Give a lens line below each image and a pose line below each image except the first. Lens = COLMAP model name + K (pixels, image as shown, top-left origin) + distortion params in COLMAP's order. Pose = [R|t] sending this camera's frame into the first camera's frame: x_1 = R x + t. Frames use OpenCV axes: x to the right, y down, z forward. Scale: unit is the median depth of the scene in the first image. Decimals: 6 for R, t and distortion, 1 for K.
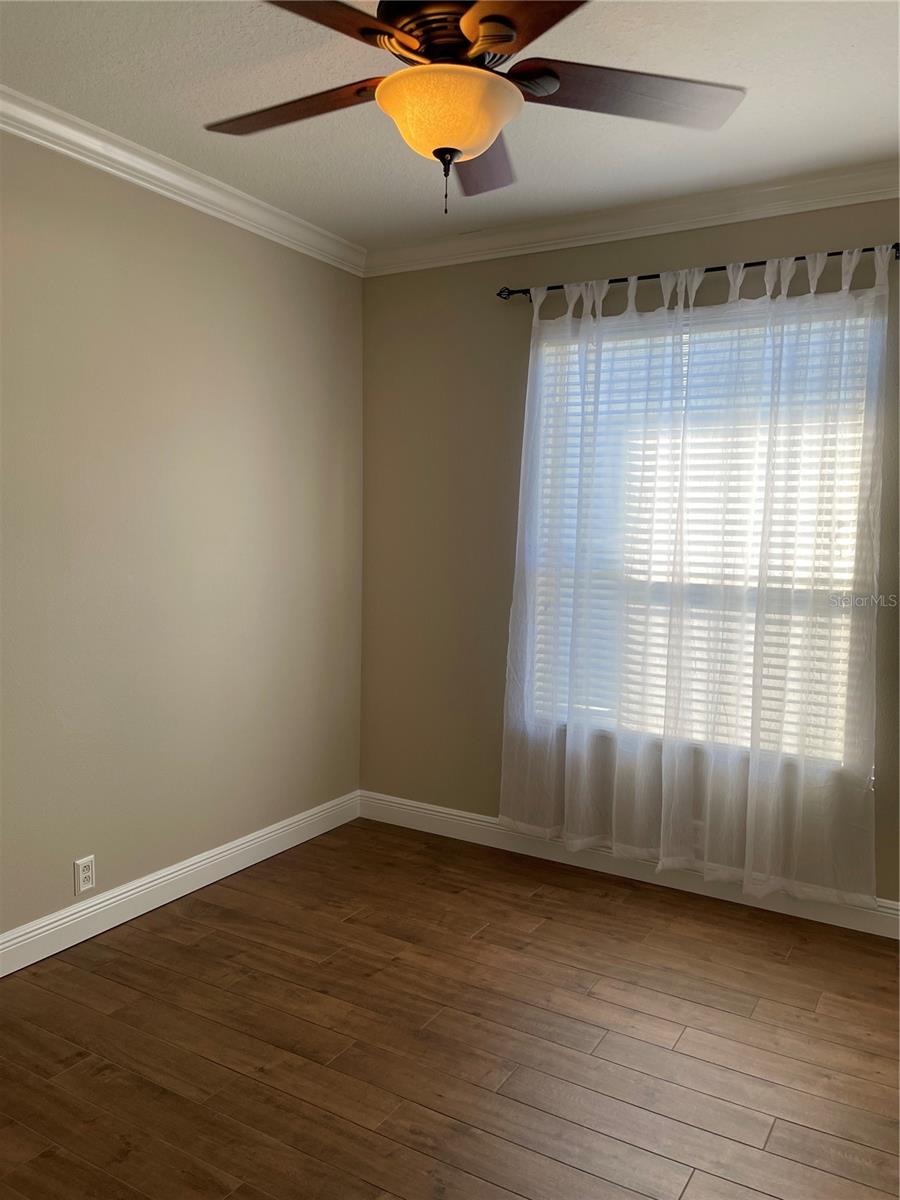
lens RADIAL K [[905.3, 0, 451.4], [0, 905.3, 597.5], [0, 0, 1]] dist [0.076496, -0.087014]
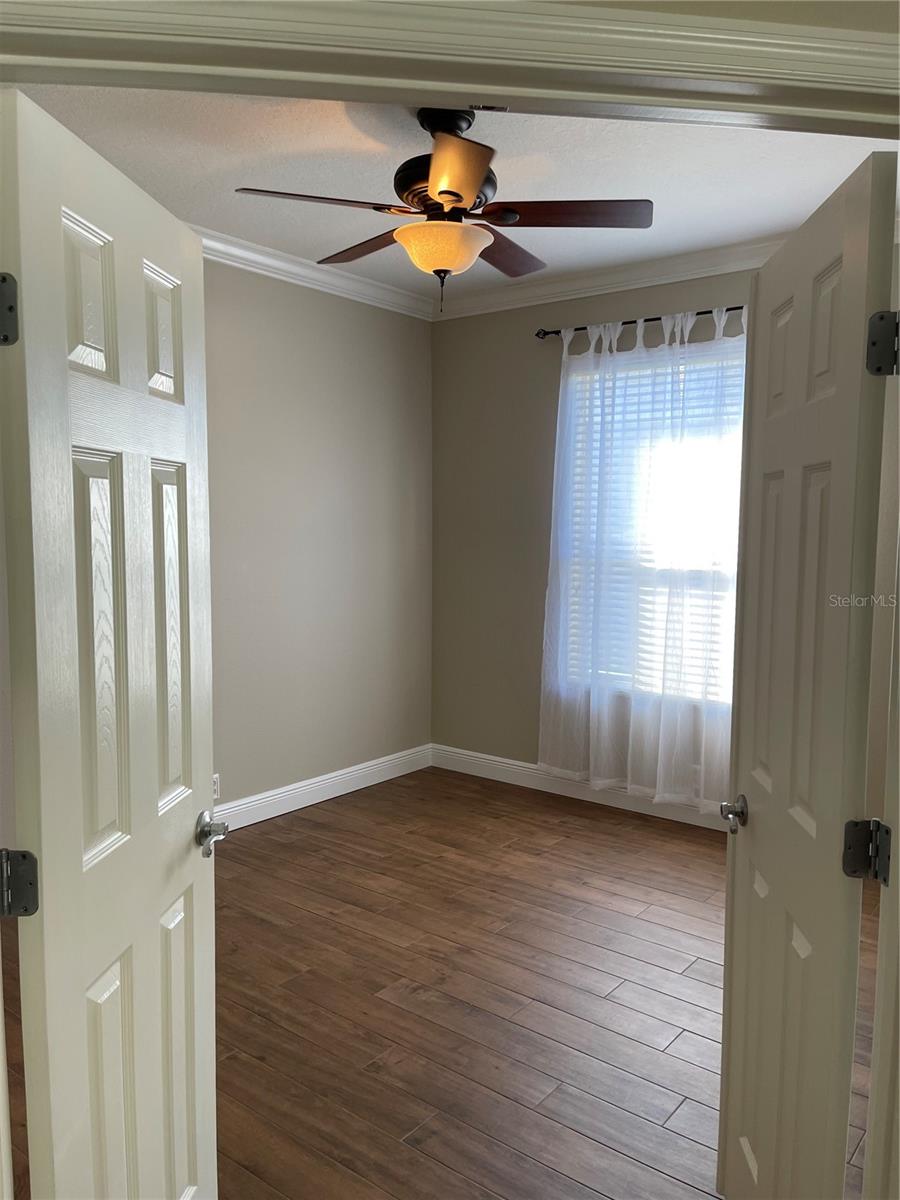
lens RADIAL K [[905.3, 0, 456.8], [0, 905.3, 594.6], [0, 0, 1]] dist [0.076496, -0.087014]
pose [[0.991957, -0.000551, -0.126576, 0.113505], [-0.000018, 0.999990, -0.004495, 0.024808], [0.126577, 0.004461, 0.991947, -0.254529]]
